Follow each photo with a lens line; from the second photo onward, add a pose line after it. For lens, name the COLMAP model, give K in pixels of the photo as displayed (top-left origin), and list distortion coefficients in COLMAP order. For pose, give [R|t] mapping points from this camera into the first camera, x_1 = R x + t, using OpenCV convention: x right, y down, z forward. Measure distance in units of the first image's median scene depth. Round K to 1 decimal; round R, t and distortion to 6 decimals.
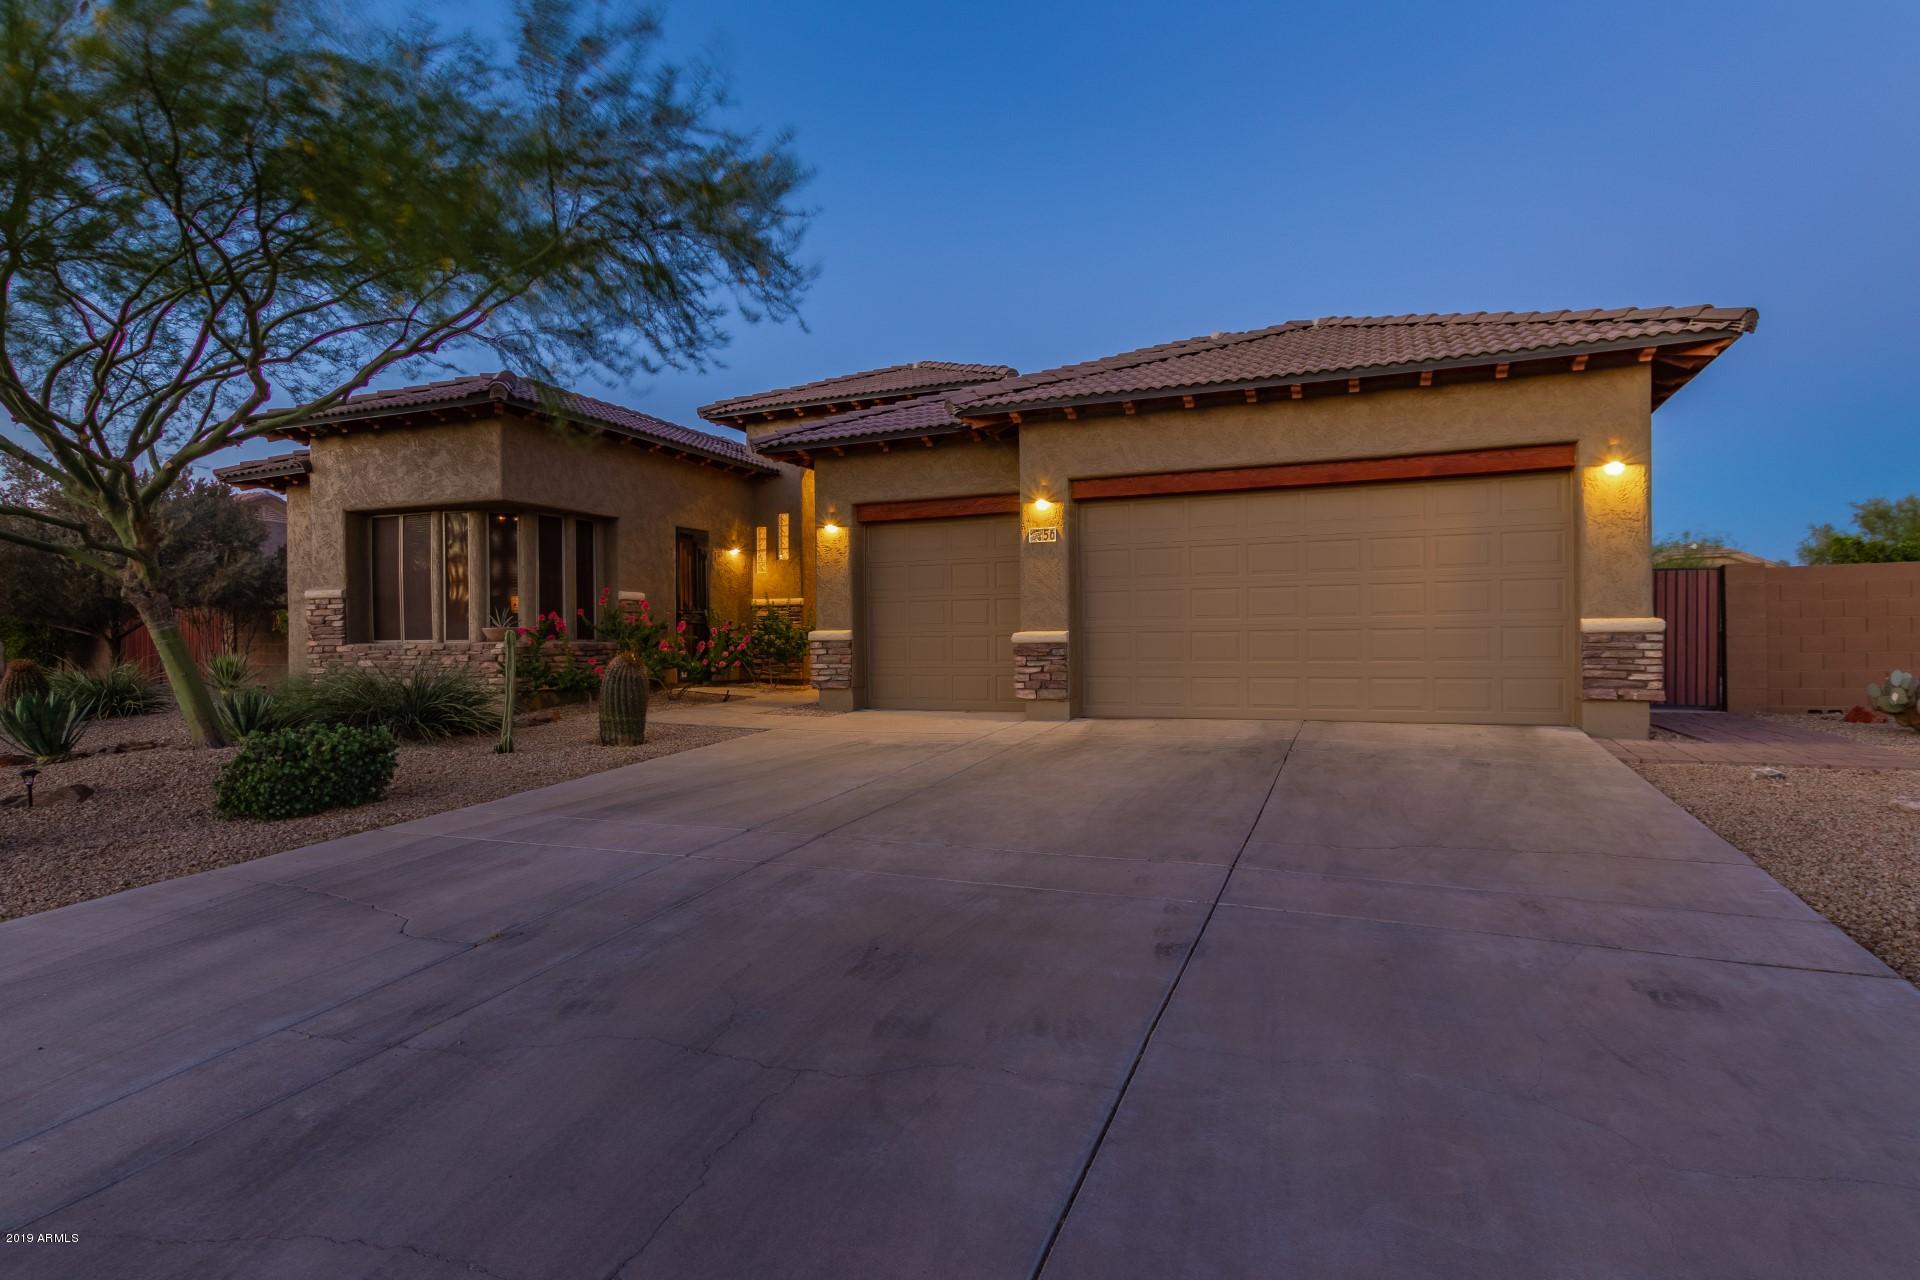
lens RADIAL K [[1039.4, 0, 960.0], [0, 1039.4, 640.0], [0, 0, 1]] dist [-0.000760, -0.000286]
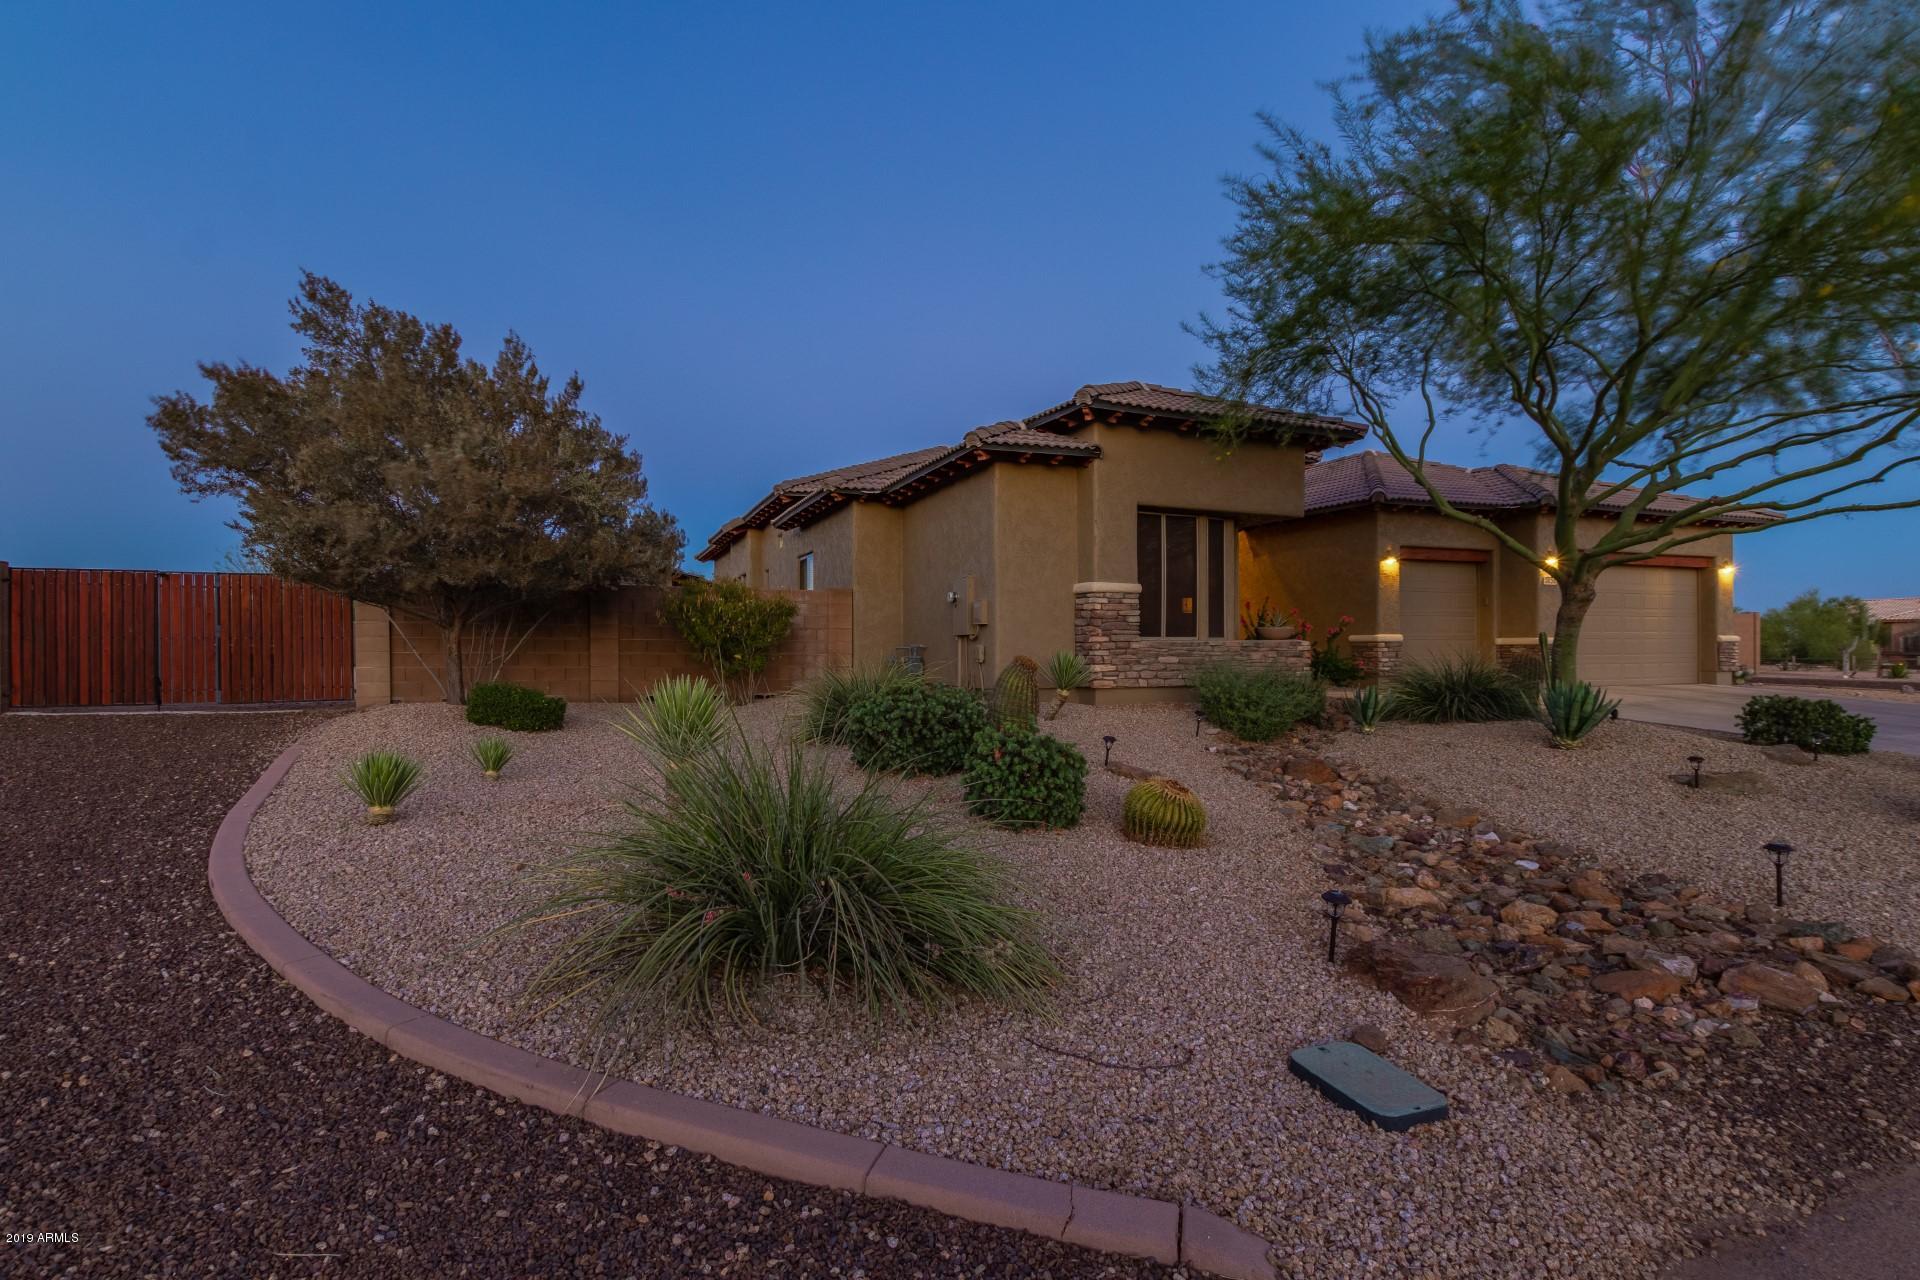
lens RADIAL K [[921.8, 0, 964.5], [0, 921.8, 645.2], [0, 0, 1]] dist [0.006985, -0.000114]
pose [[0.697411, 0.008721, 0.716618, -1.324161], [-0.004966, 0.999961, -0.007336, 0.015799], [-0.716654, 0.001558, 0.697427, 0.507952]]
